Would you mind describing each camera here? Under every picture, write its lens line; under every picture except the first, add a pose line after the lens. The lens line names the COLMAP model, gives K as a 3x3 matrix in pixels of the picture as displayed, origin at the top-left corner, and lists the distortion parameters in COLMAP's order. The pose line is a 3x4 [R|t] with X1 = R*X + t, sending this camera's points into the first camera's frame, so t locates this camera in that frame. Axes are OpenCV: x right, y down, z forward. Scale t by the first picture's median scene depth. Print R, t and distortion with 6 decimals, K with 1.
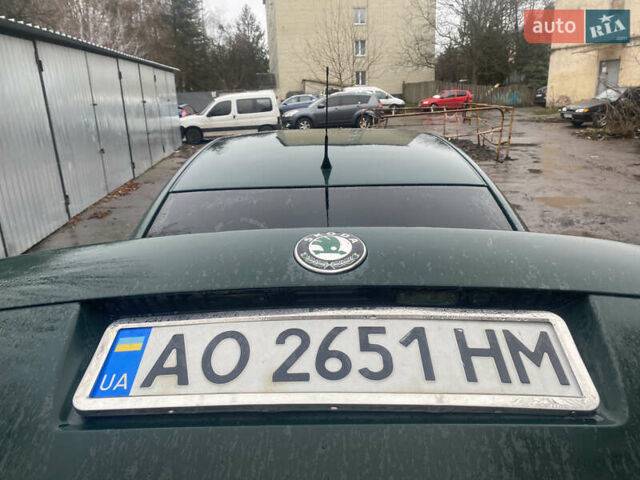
lens RADIAL K [[504.1, 0, 320.0], [0, 504.1, 240.0], [0, 0, 1]] dist [0.000474, 0.040595]
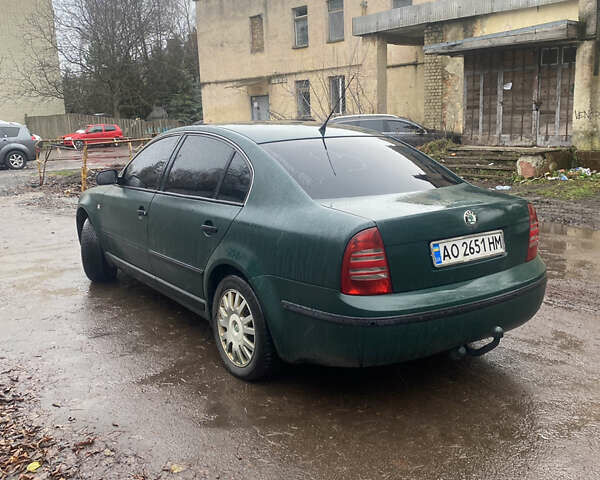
lens RADIAL K [[653.2, 0, 300.0], [0, 653.2, 240.0], [0, 0, 1]] dist [0.112697, -0.232818]
pose [[0.806735, -0.102262, 0.581997, -0.131652], [0.175051, 0.982061, -0.070090, 0.034222], [-0.564389, 0.158423, 0.810165, -0.068540]]
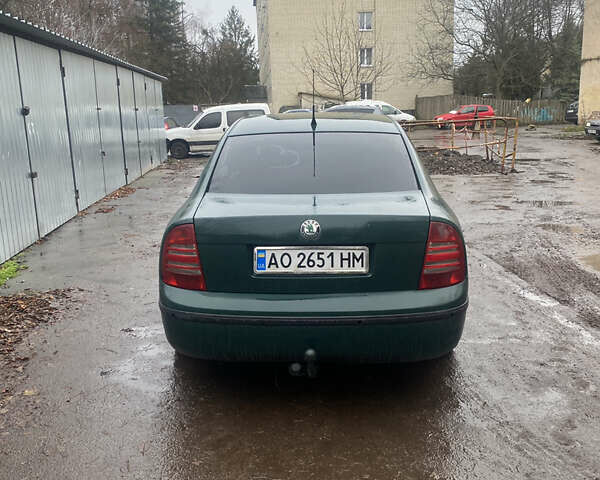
lens RADIAL K [[653.2, 0, 300.0], [0, 653.2, 240.0], [0, 0, 1]] dist [0.112697, -0.232818]
pose [[0.999508, 0.014819, -0.027656, 0.002863], [-0.017283, 0.995691, -0.091105, 0.041421], [0.026187, 0.091538, 0.995457, -0.111203]]
